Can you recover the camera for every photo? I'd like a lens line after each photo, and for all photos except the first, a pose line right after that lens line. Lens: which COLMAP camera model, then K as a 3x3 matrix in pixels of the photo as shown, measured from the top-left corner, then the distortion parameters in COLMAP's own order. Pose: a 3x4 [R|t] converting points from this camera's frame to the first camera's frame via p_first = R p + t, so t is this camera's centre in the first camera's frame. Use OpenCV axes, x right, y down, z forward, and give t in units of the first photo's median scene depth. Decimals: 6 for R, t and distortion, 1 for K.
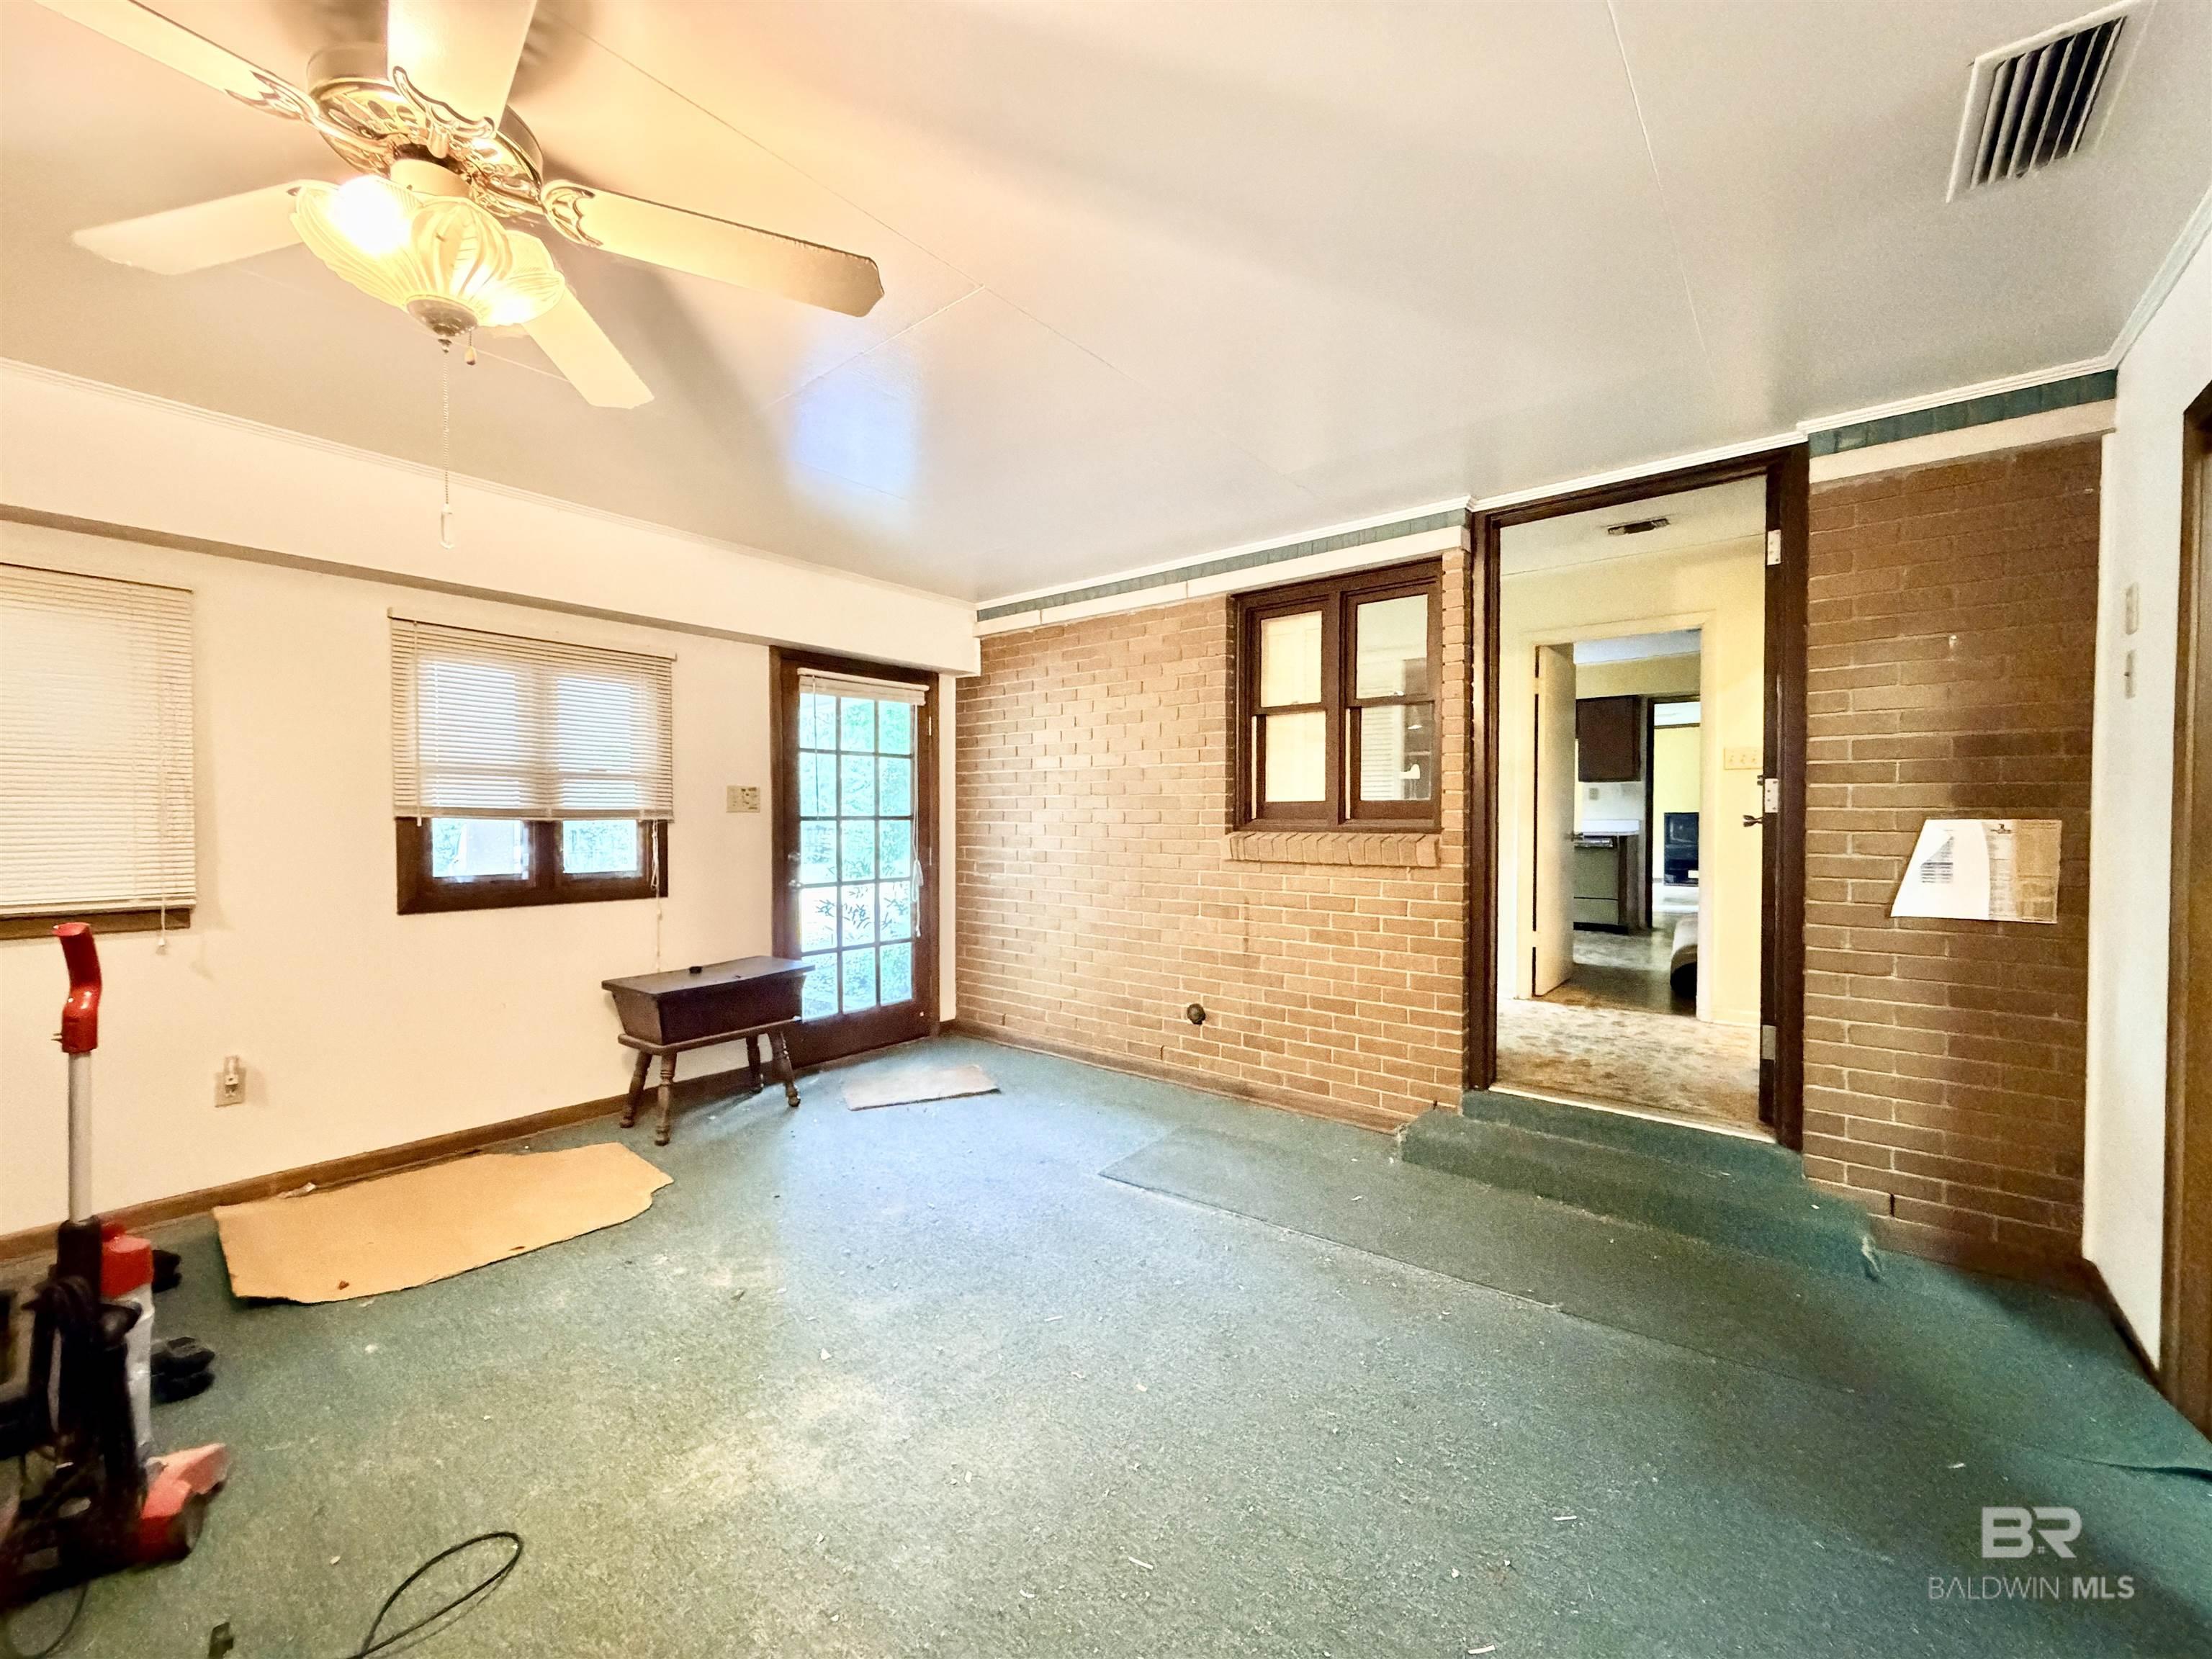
lens RADIAL K [[883.5, 0, 1098.6], [0, 883.5, 835.6], [0, 0, 1]] dist [-0.002489, 0.000222]
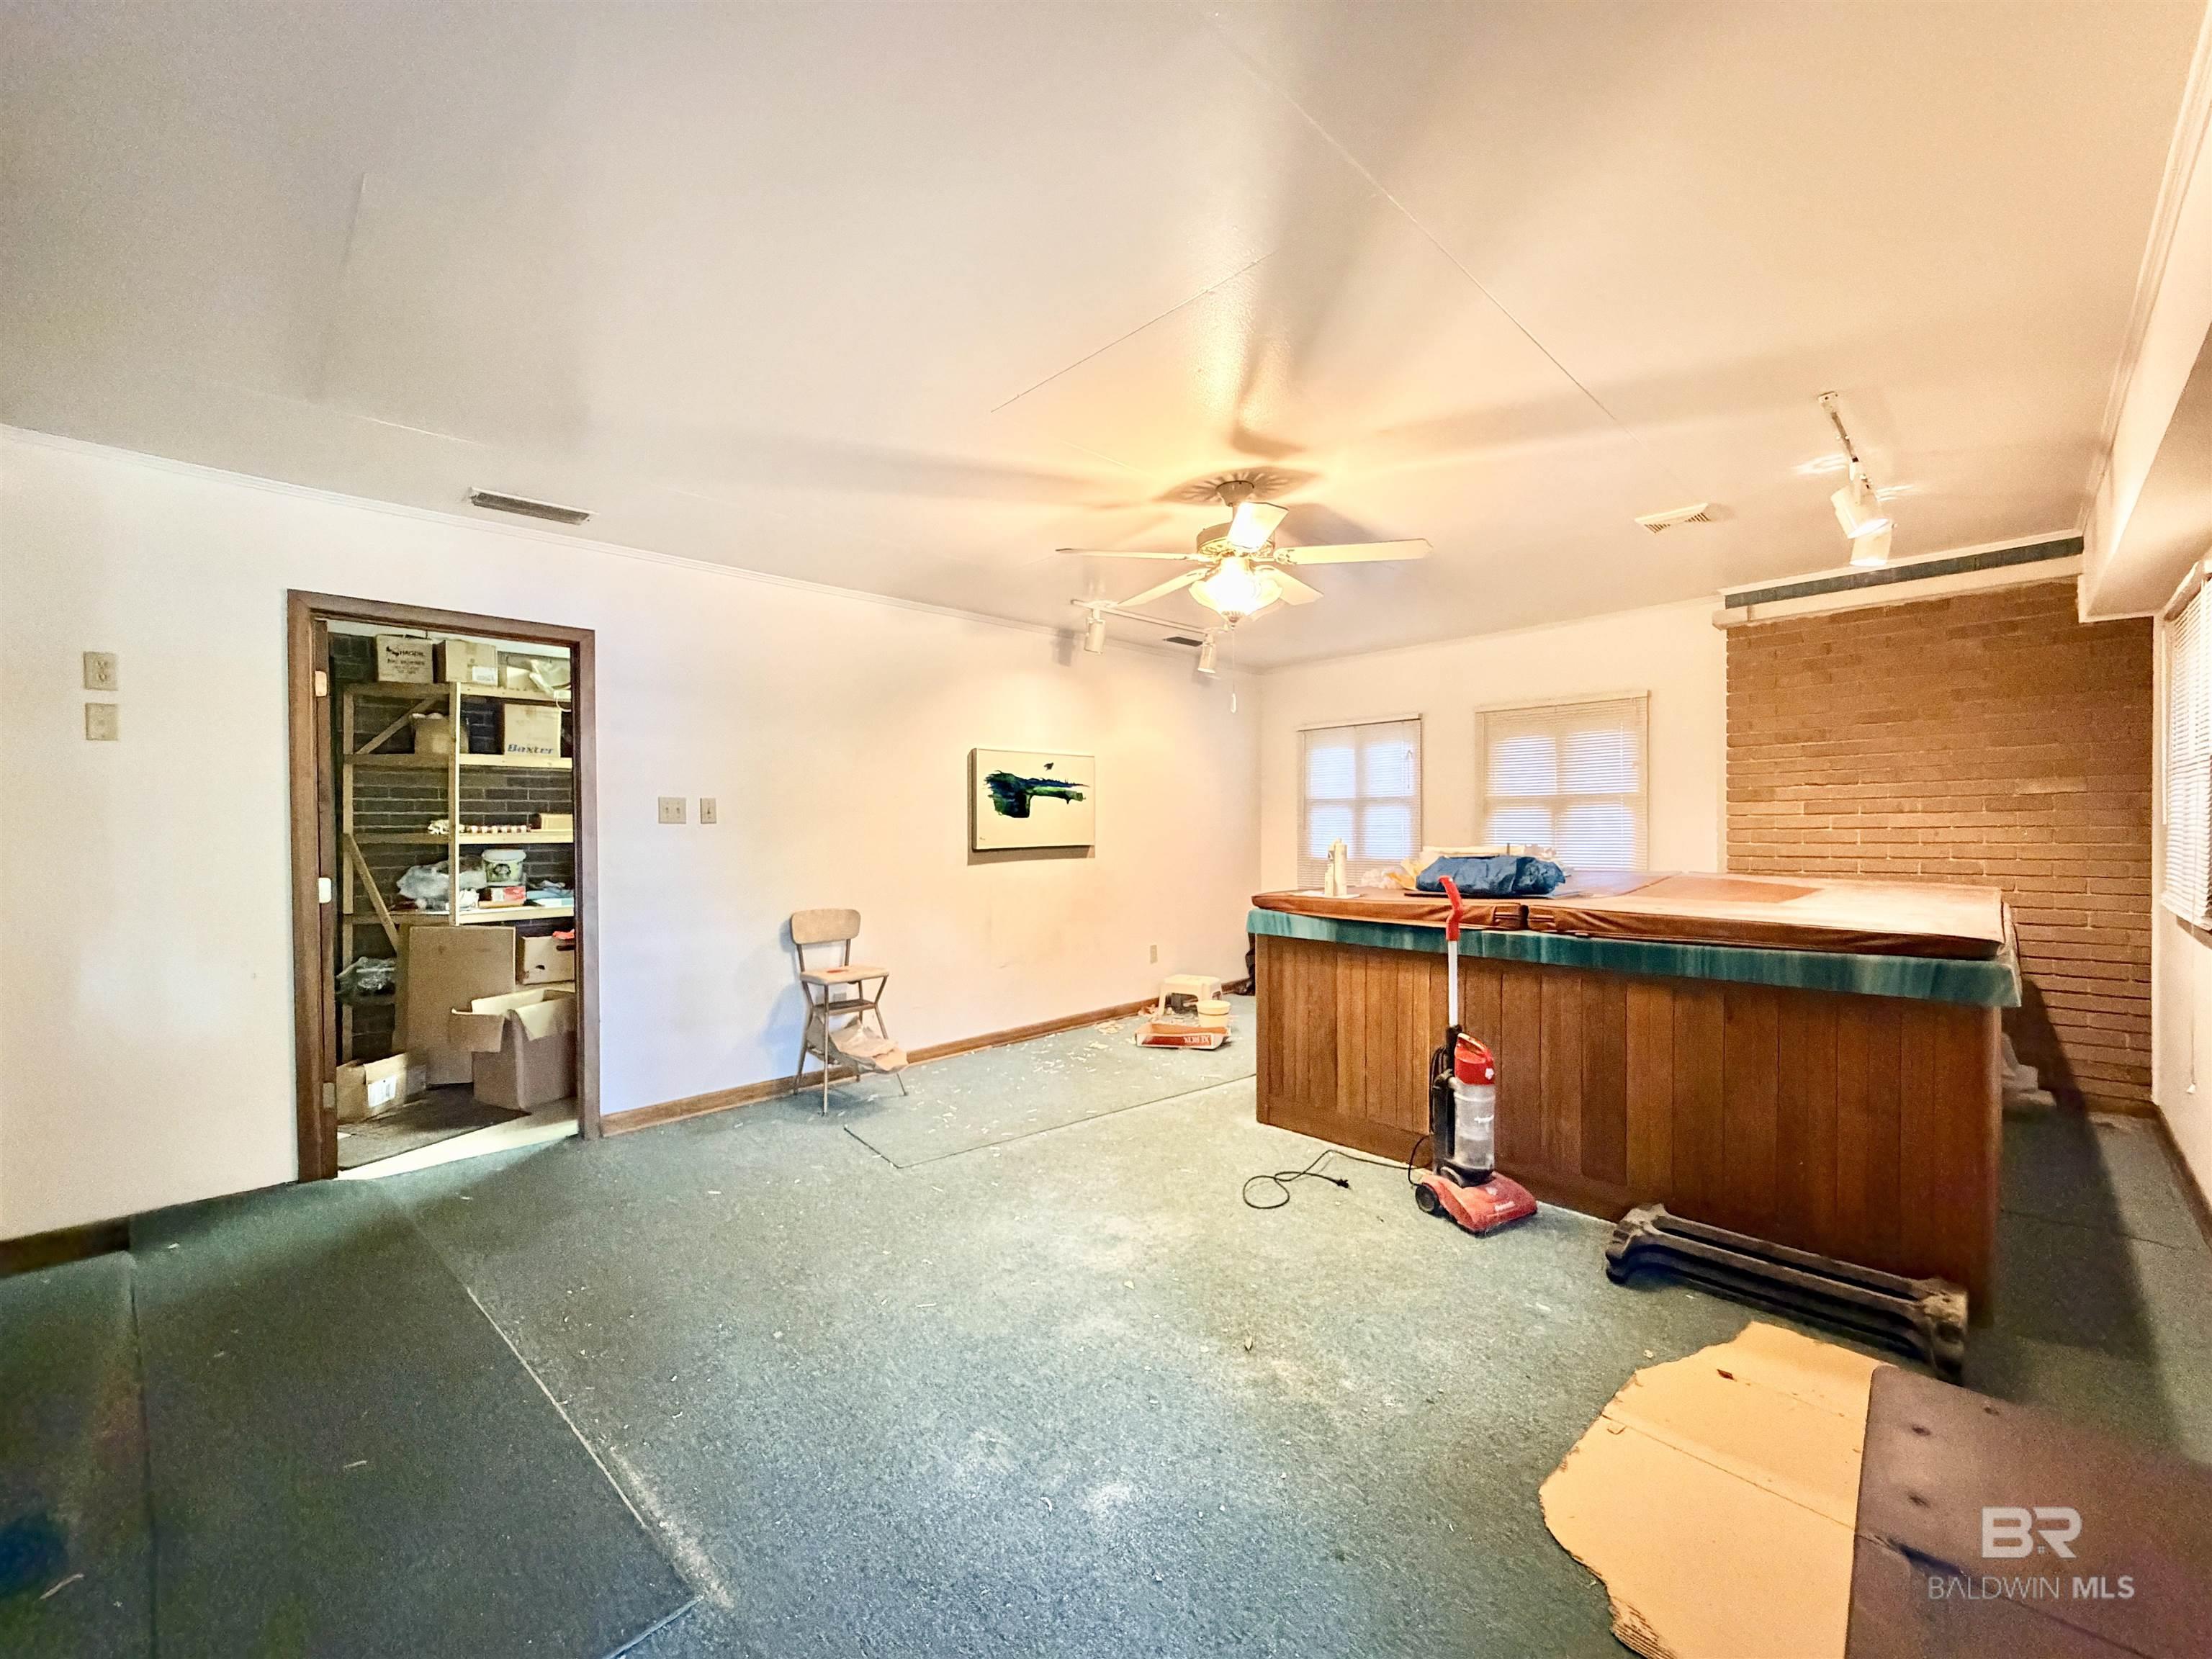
lens RADIAL K [[883.5, 0, 1100.8], [0, 883.5, 823.0], [0, 0, 1]] dist [-0.002489, 0.000222]
pose [[-0.994212, 0.008510, 0.107101, -0.238290], [0.010666, 0.999752, 0.019574, -0.030250], [-0.106908, 0.020603, -0.994055, 1.280974]]
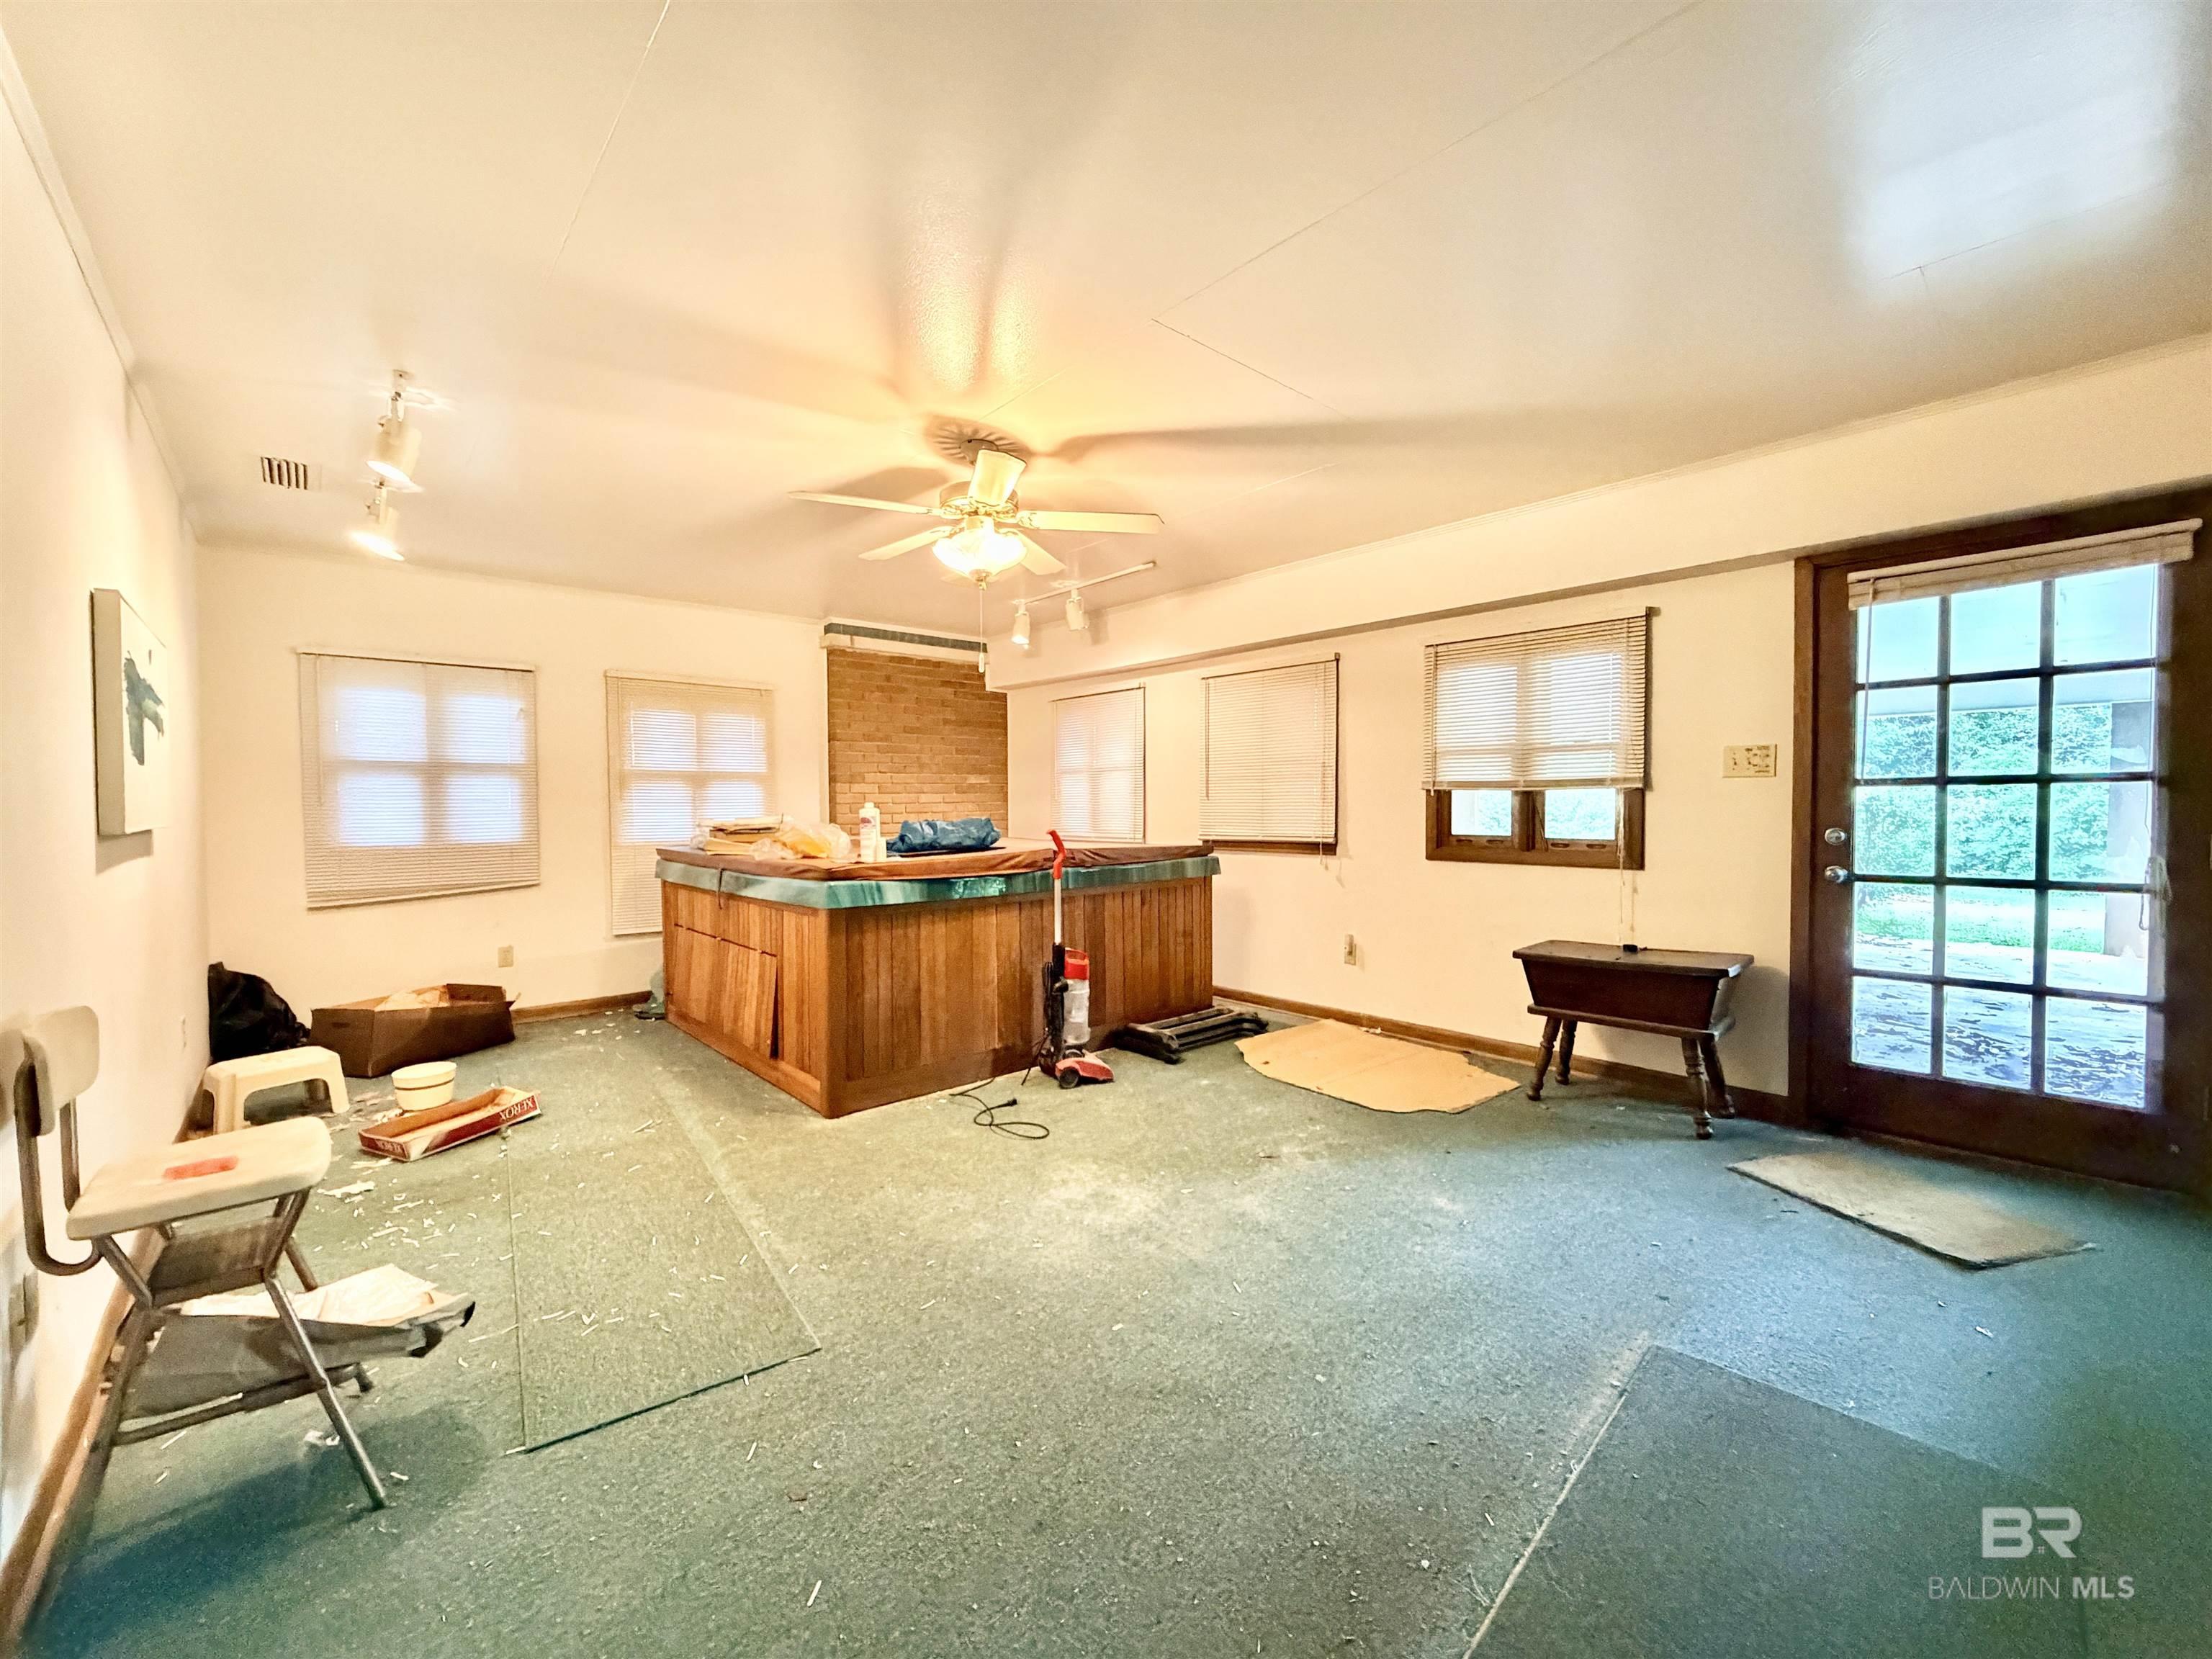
lens RADIAL K [[883.5, 0, 1097.1], [0, 883.5, 826.5], [0, 0, 1]] dist [-0.002489, 0.000222]
pose [[-0.153983, 0.022612, -0.987815, 0.591050], [-0.013723, 0.999593, 0.025021, 0.008731], [0.987978, 0.017409, -0.153610, 0.628351]]
